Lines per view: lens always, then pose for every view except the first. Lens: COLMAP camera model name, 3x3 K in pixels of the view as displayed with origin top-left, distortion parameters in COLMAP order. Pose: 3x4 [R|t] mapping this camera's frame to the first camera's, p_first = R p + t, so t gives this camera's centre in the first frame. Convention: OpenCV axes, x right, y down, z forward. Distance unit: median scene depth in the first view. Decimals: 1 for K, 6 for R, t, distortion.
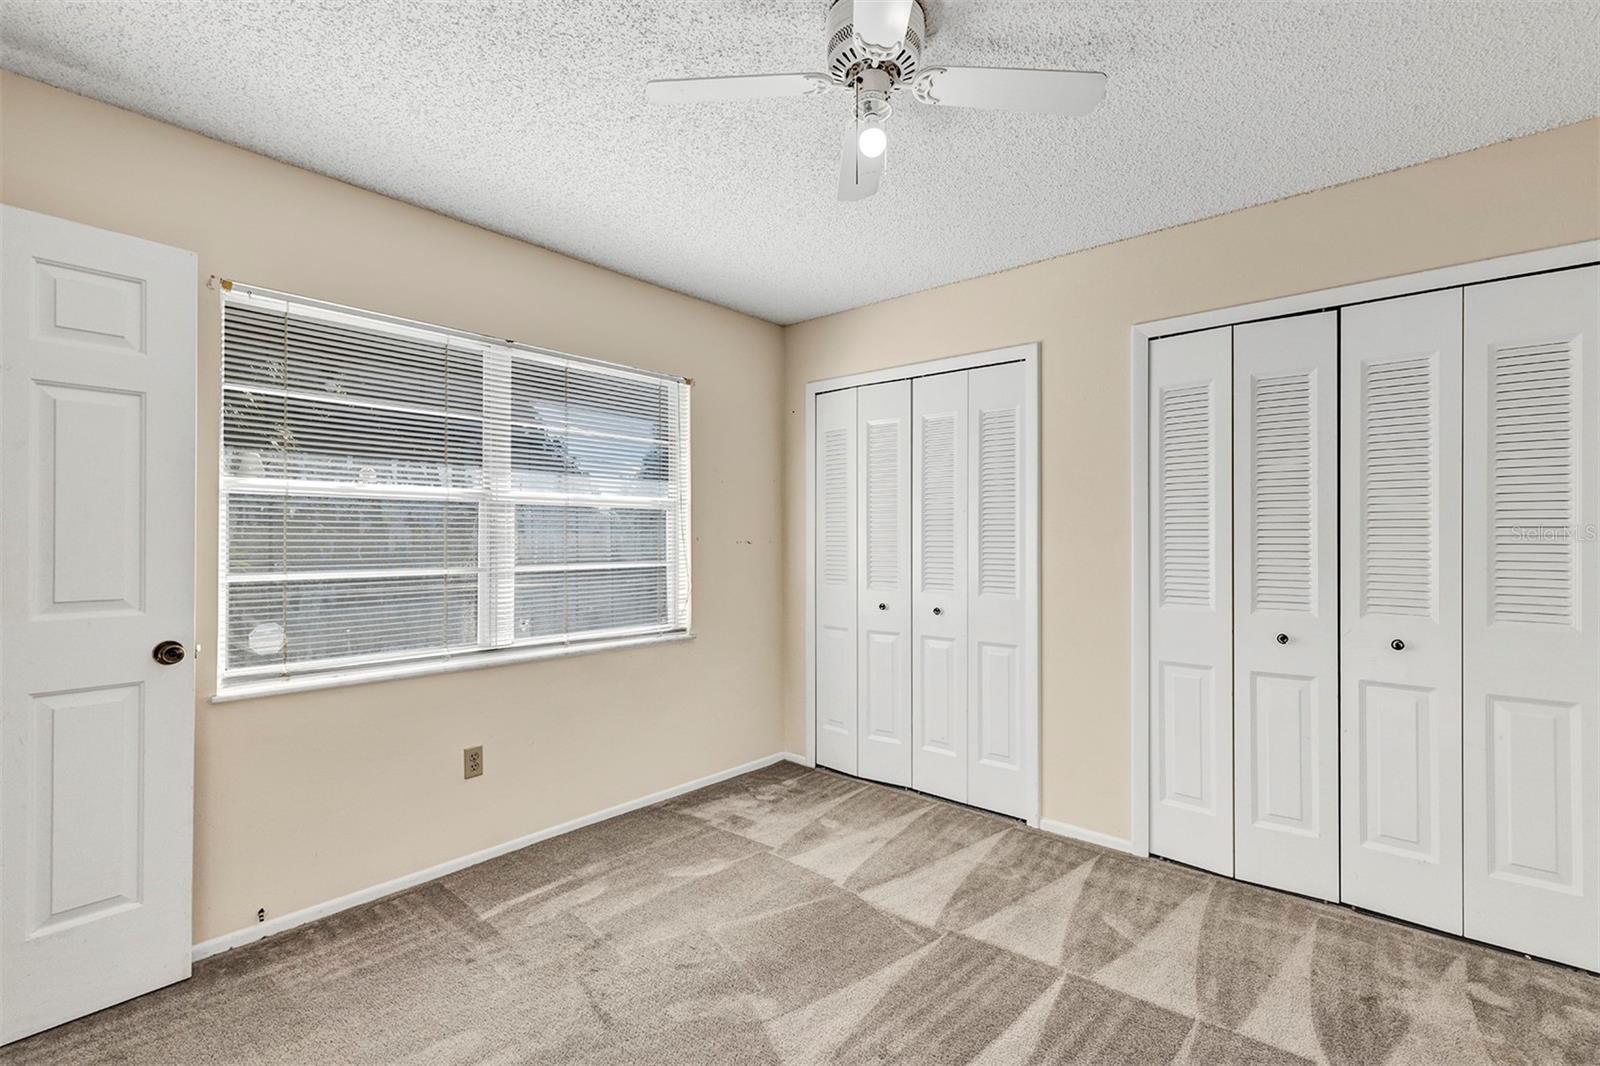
lens RADIAL K [[730.7, 0, 794.4], [0, 730.7, 528.5], [0, 0, 1]] dist [0.006057, 0.000056]
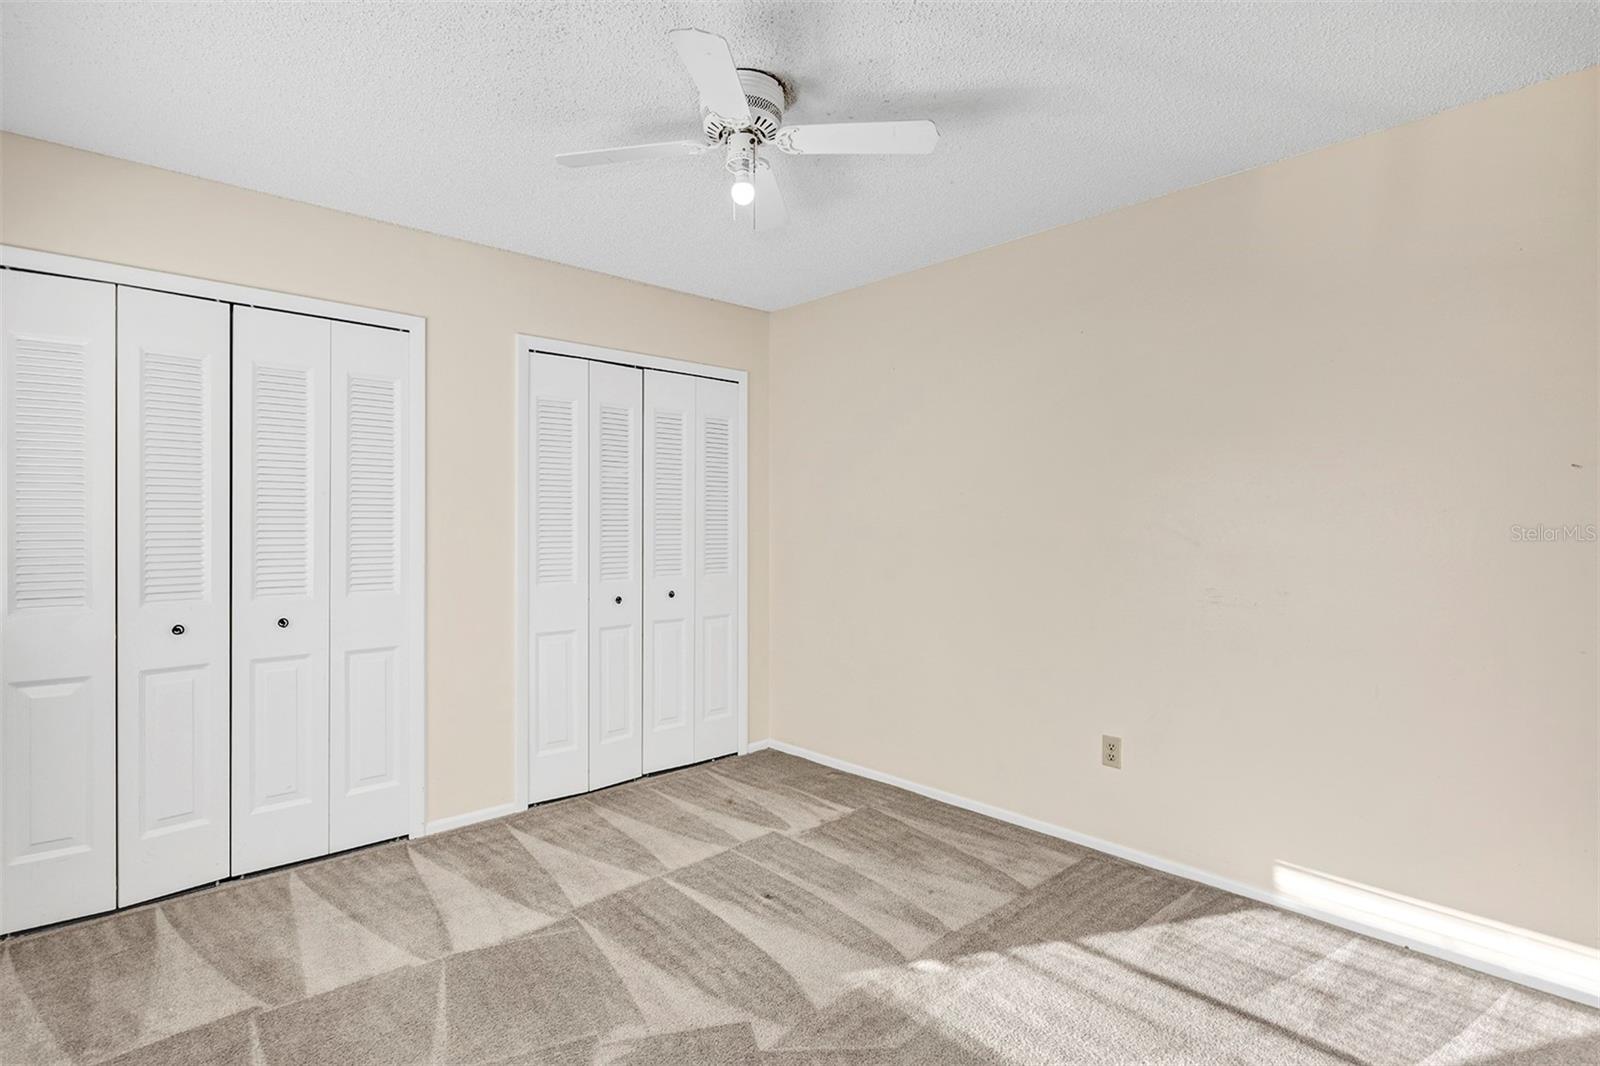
lens RADIAL K [[798.5, 0, 798.8], [0, 798.5, 512.3], [0, 0, 1]] dist [0.001779, 0.000369]
pose [[0.106701, 0.010088, 0.994240, -0.774933], [-0.013789, 0.999867, -0.008666, -0.003265], [-0.994196, -0.012785, 0.106826, 0.508318]]
